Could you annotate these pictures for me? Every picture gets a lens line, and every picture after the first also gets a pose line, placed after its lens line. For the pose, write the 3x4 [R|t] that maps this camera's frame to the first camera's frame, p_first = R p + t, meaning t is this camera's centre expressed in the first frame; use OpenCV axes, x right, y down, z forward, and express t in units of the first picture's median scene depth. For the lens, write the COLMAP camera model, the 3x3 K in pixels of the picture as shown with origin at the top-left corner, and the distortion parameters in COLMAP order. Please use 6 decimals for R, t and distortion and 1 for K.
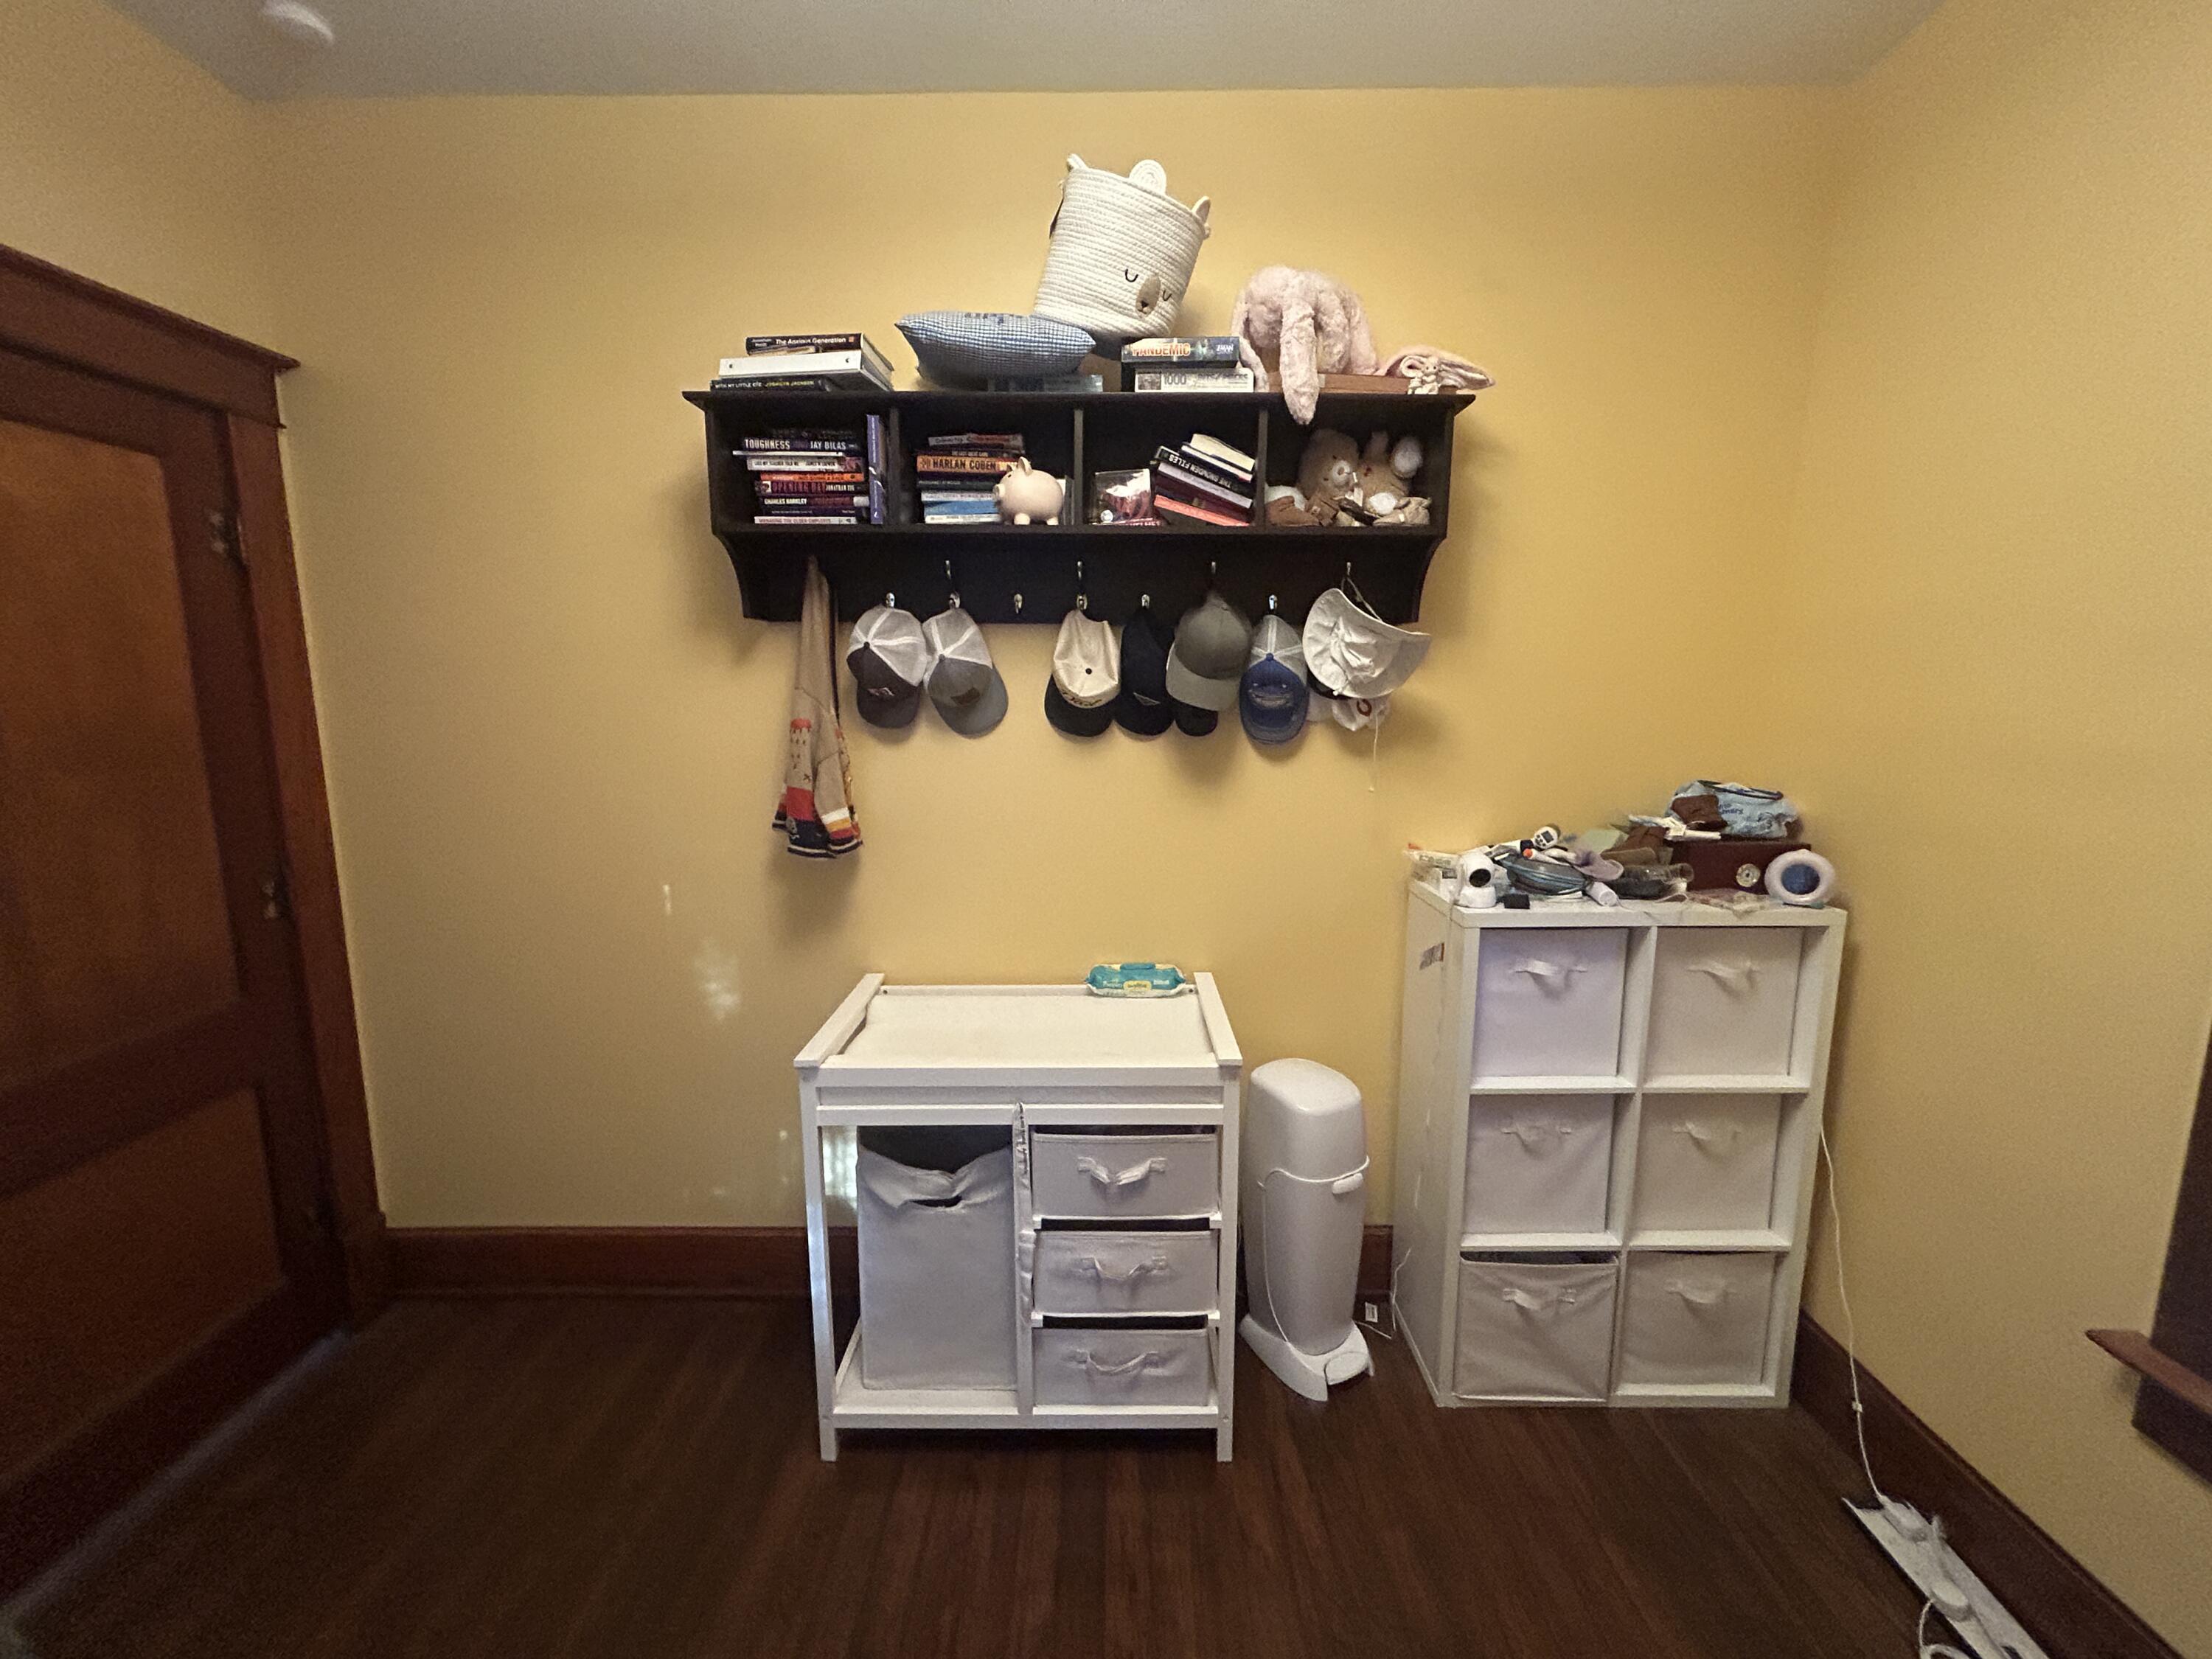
lens RADIAL K [[900.4, 0, 1090.5], [0, 900.4, 823.2], [0, 0, 1]] dist [-0.001899, 0.001558]
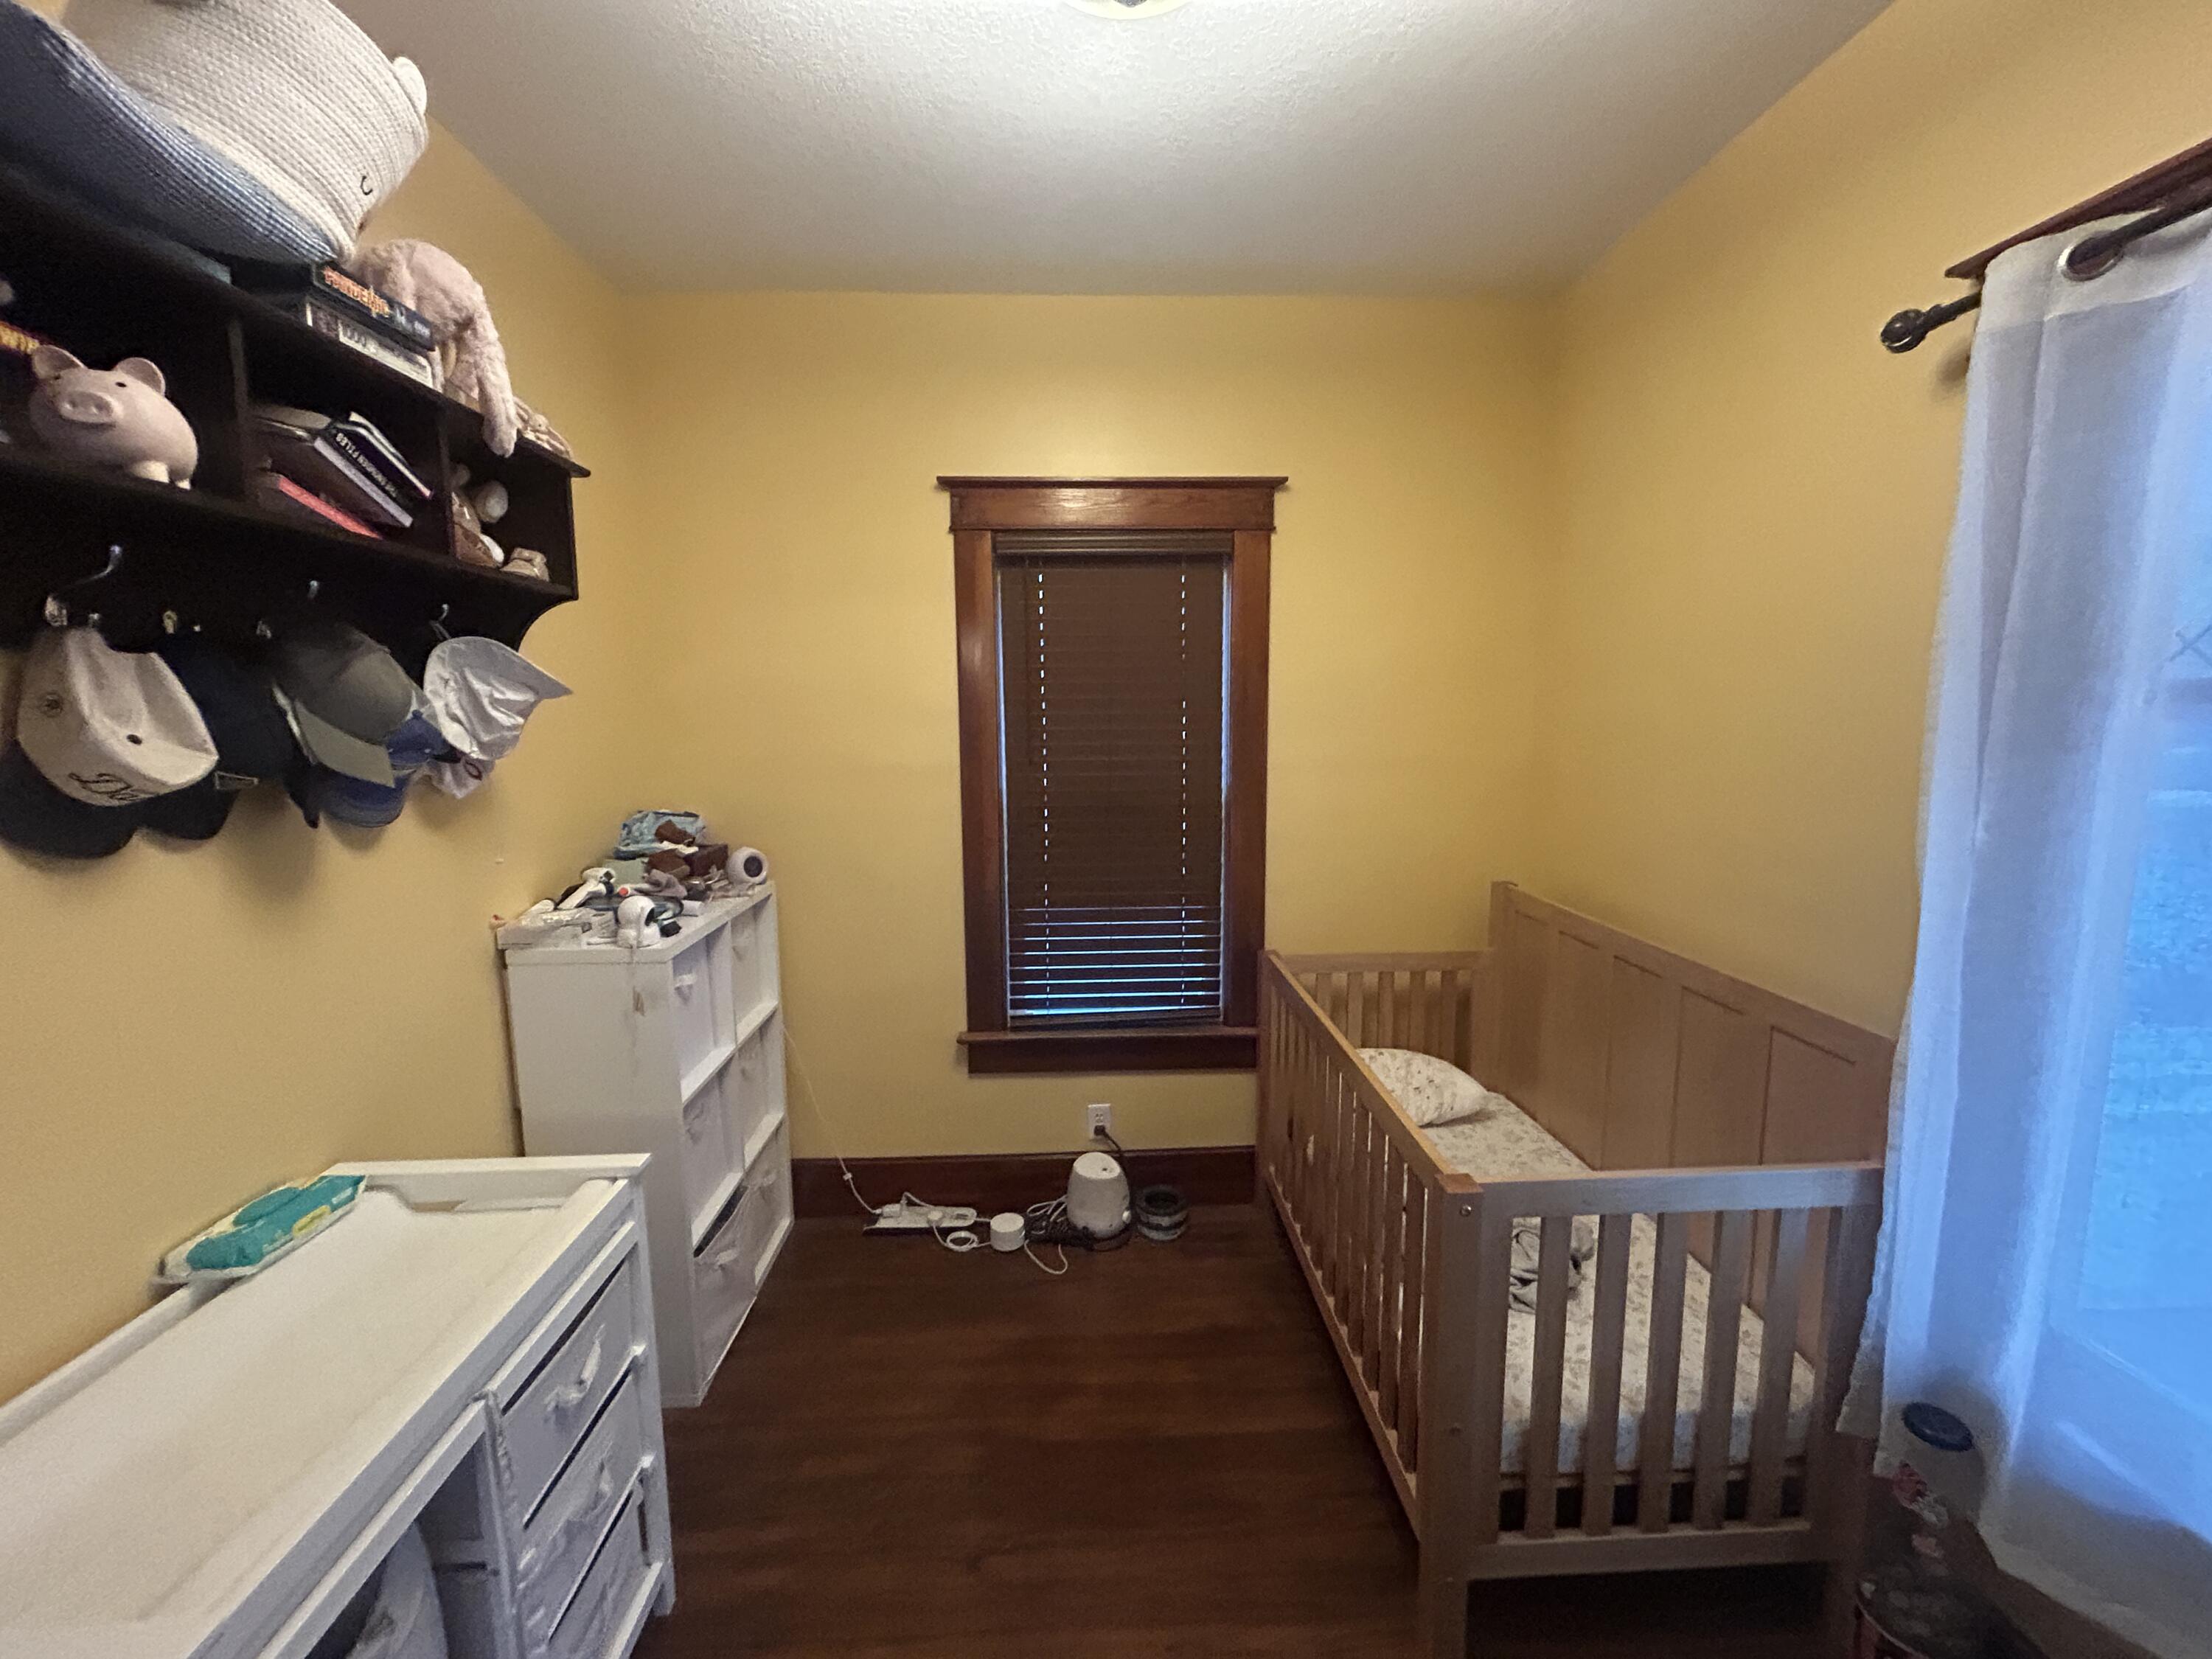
lens RADIAL K [[900.4, 0, 1115.0], [0, 900.4, 826.4], [0, 0, 1]] dist [-0.001899, 0.001558]
pose [[-0.061396, -0.127586, 0.989925, -0.661123], [0.166484, 0.976593, 0.136193, -0.098377], [-0.984131, 0.173169, -0.038718, 0.463022]]
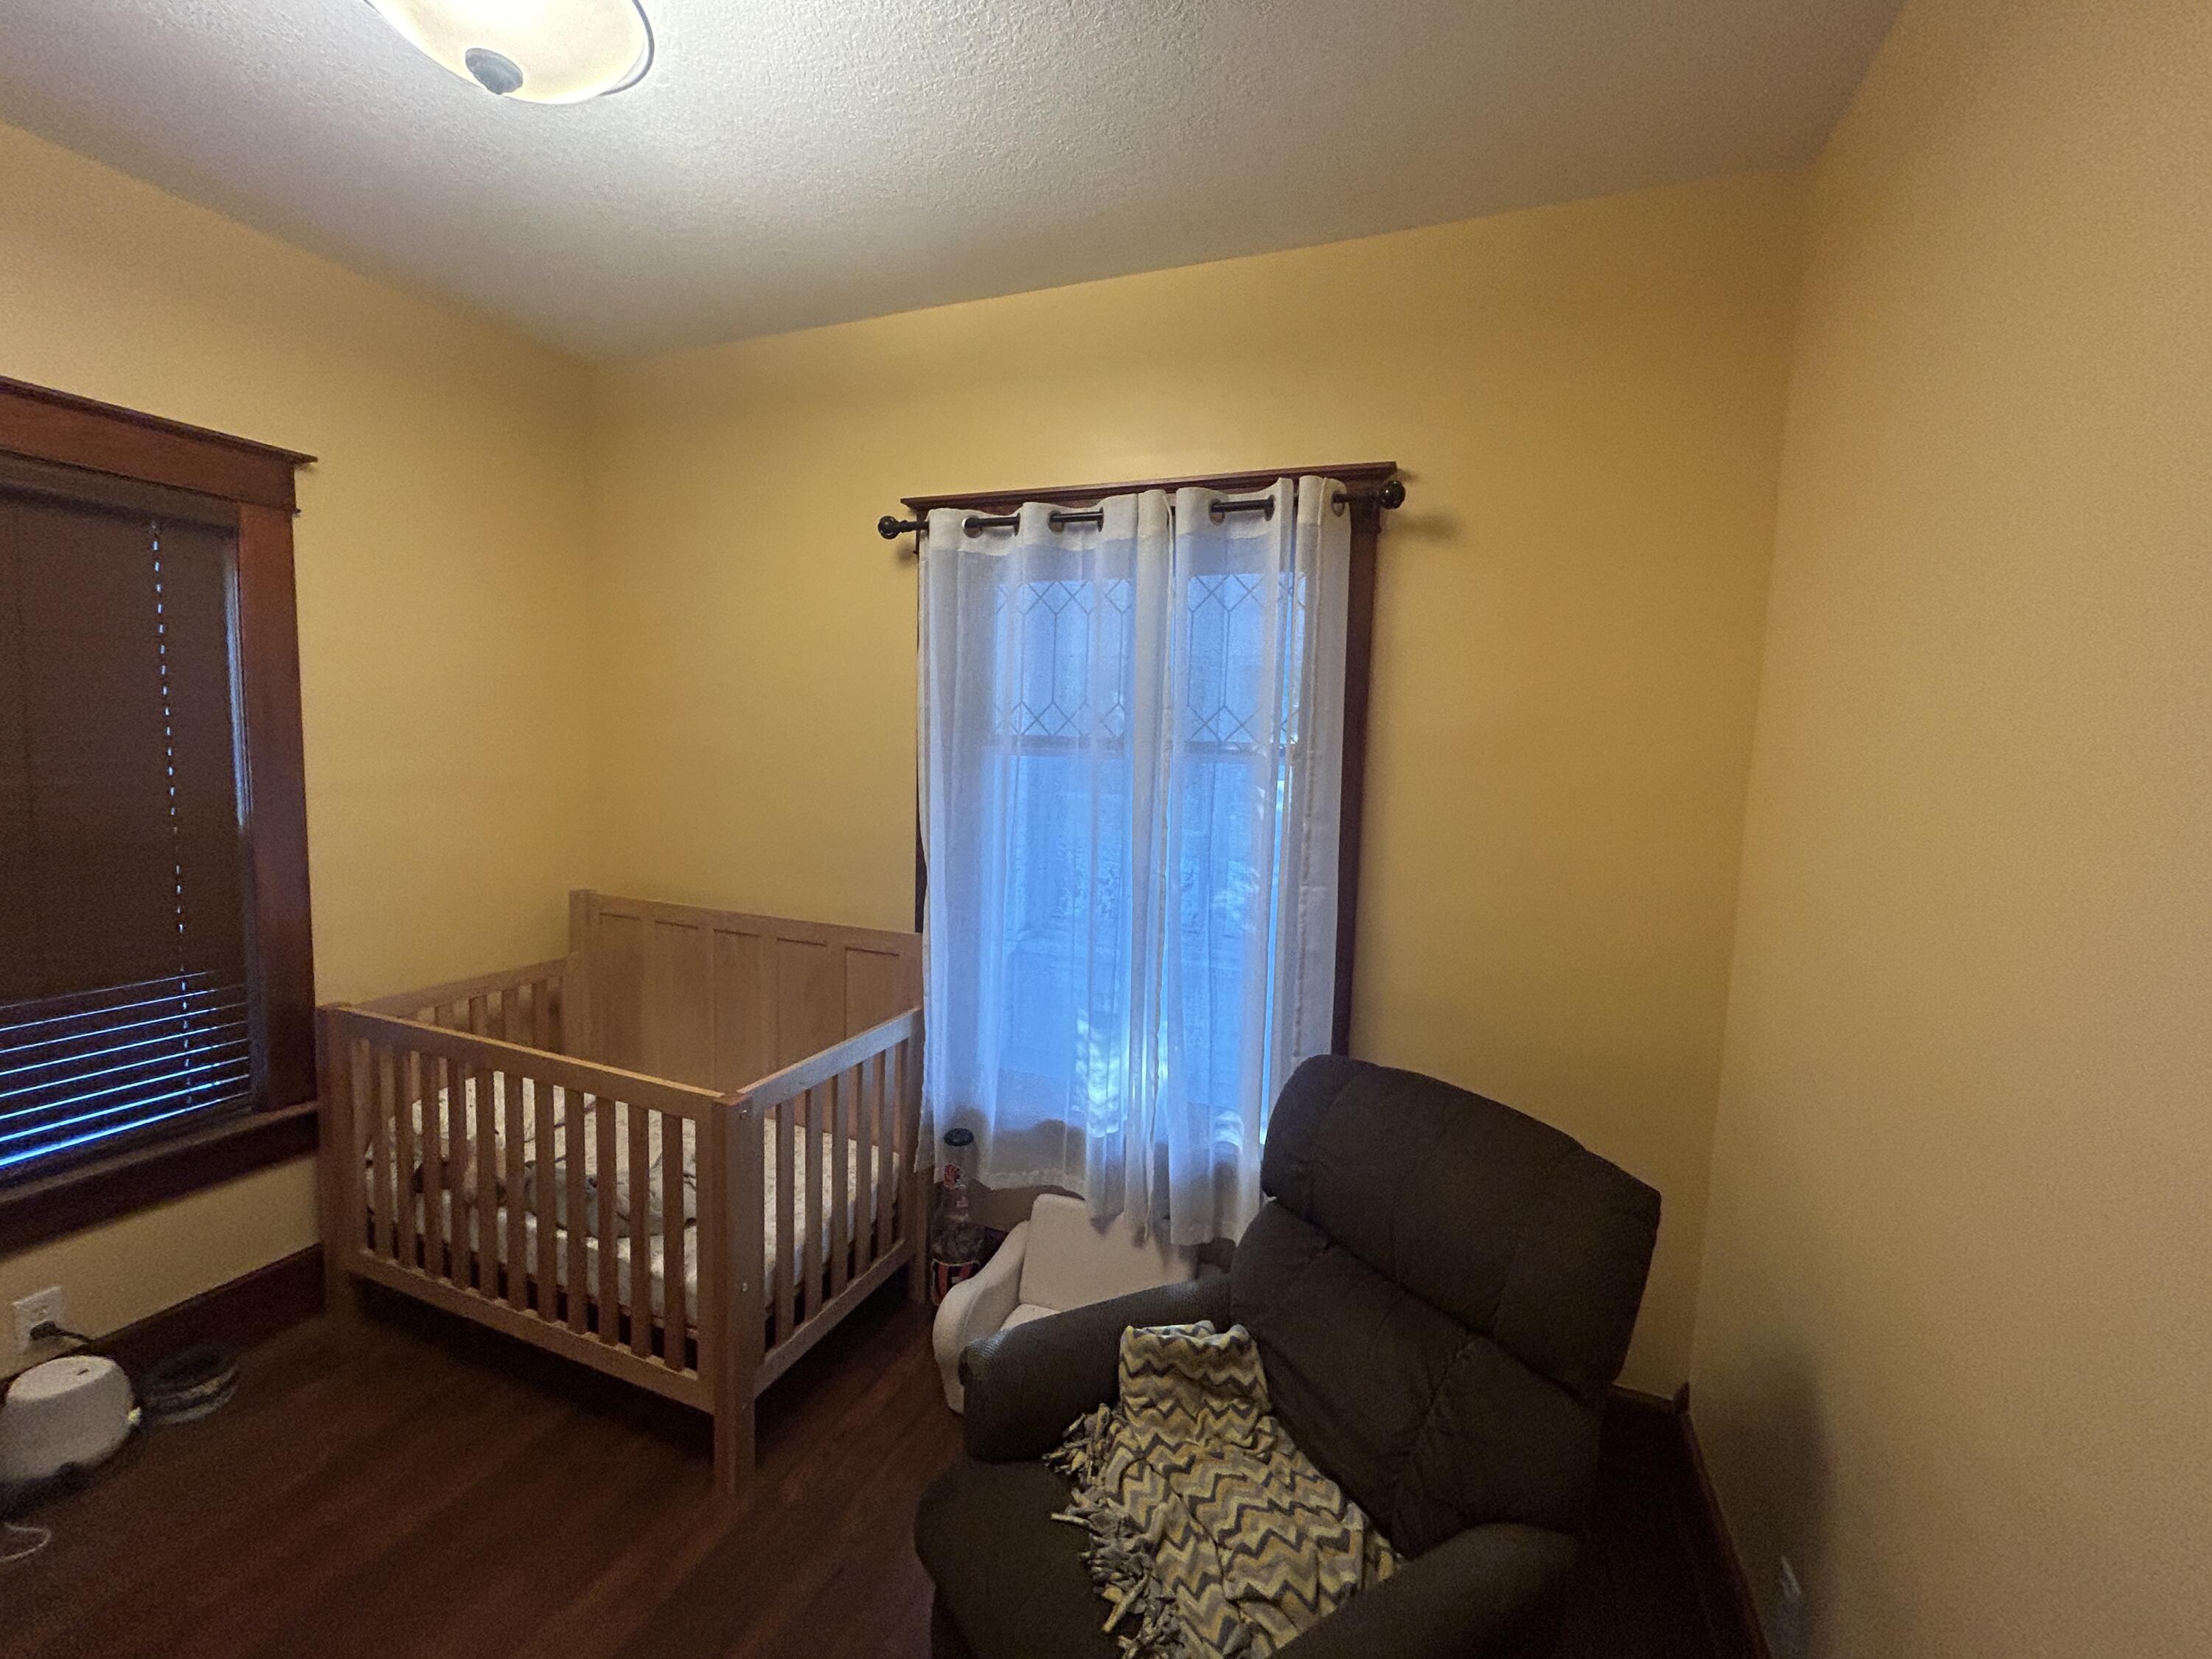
lens RADIAL K [[900.4, 0, 1101.4], [0, 900.4, 832.0], [0, 0, 1]] dist [-0.001899, 0.001558]
pose [[-0.934709, -0.065775, 0.349275, -0.677164], [0.022636, 0.969714, 0.243193, -0.174955], [-0.354693, 0.235221, -0.904911, 0.903998]]
